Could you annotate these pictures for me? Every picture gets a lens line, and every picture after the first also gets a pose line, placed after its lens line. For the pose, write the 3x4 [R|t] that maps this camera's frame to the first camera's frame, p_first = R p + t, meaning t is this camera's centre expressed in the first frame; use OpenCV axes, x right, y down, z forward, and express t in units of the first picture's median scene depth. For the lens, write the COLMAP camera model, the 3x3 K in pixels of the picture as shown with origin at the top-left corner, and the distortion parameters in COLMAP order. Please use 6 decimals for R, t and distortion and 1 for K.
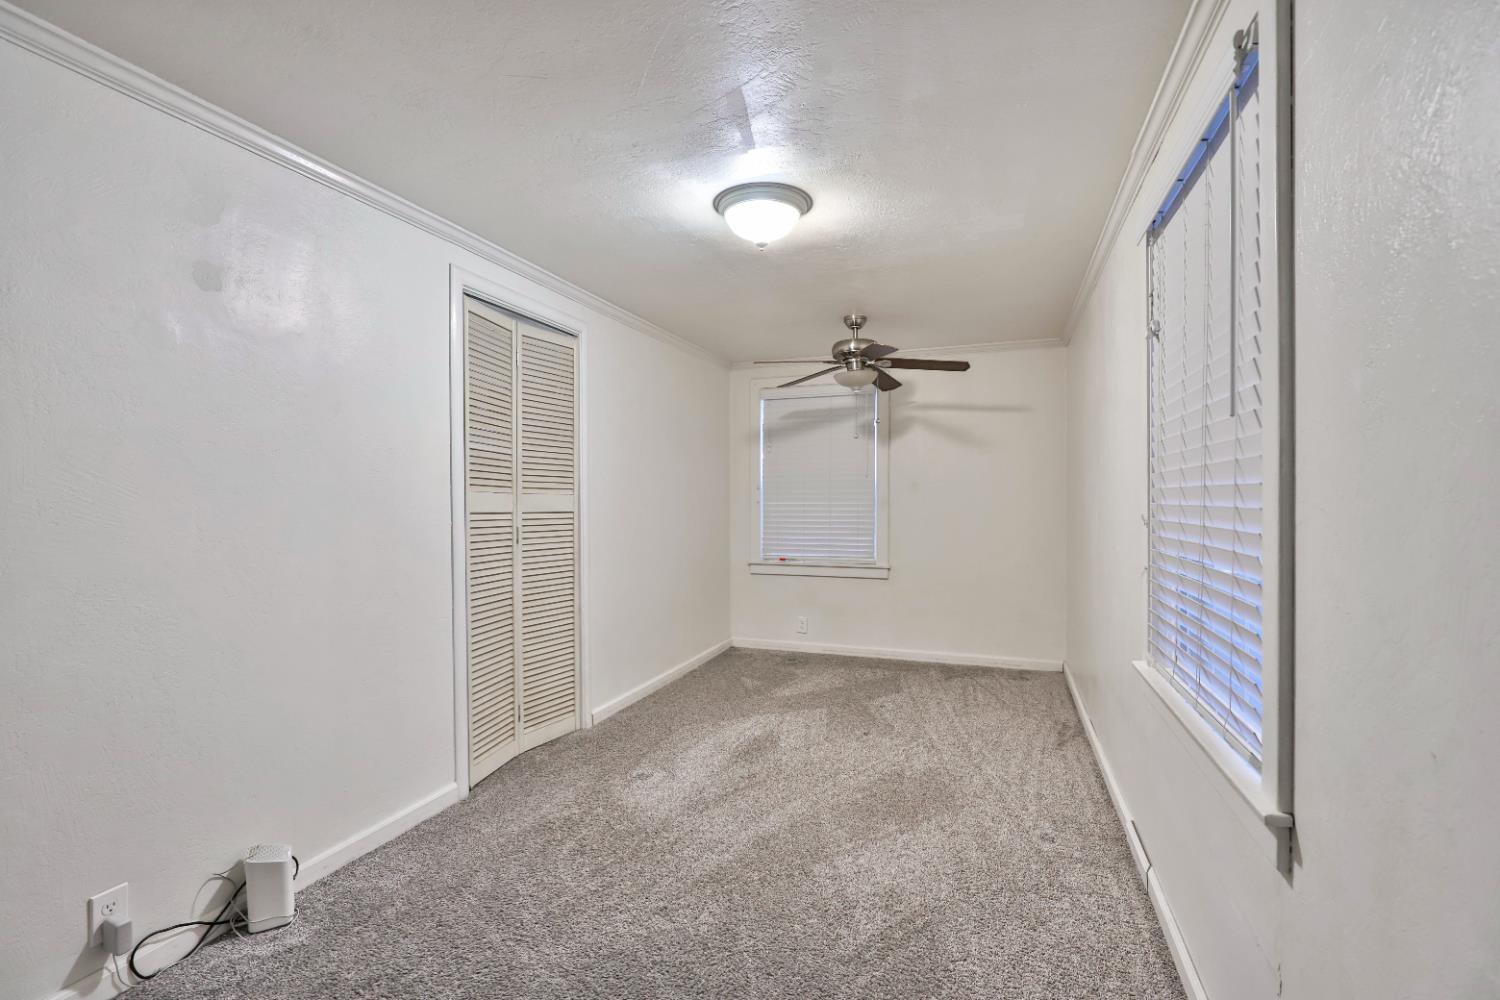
lens RADIAL K [[692.5, 0, 744.9], [0, 692.5, 505.4], [0, 0, 1]] dist [-0.000652, 0.000327]
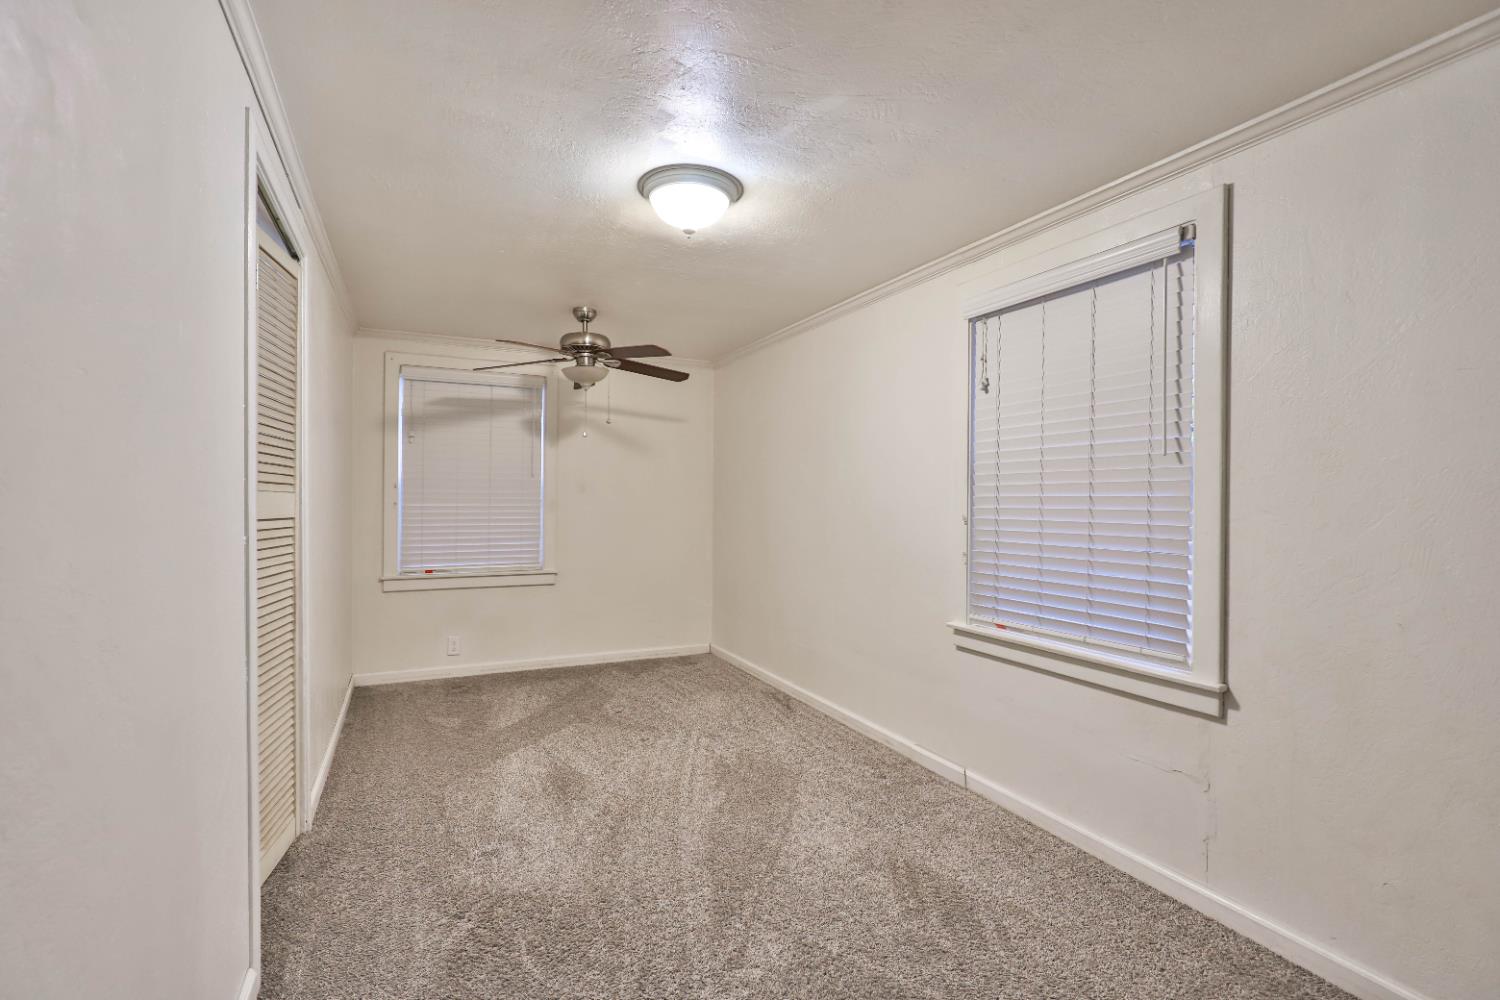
lens RADIAL K [[692.5, 0, 744.9], [0, 692.5, 505.4], [0, 0, 1]] dist [-0.000652, 0.000327]
pose [[0.696321, 0.001353, 0.717729, -0.366642], [-0.000828, 0.999999, -0.001081, -0.002494], [-0.717730, 0.000159, 0.696322, 0.179148]]
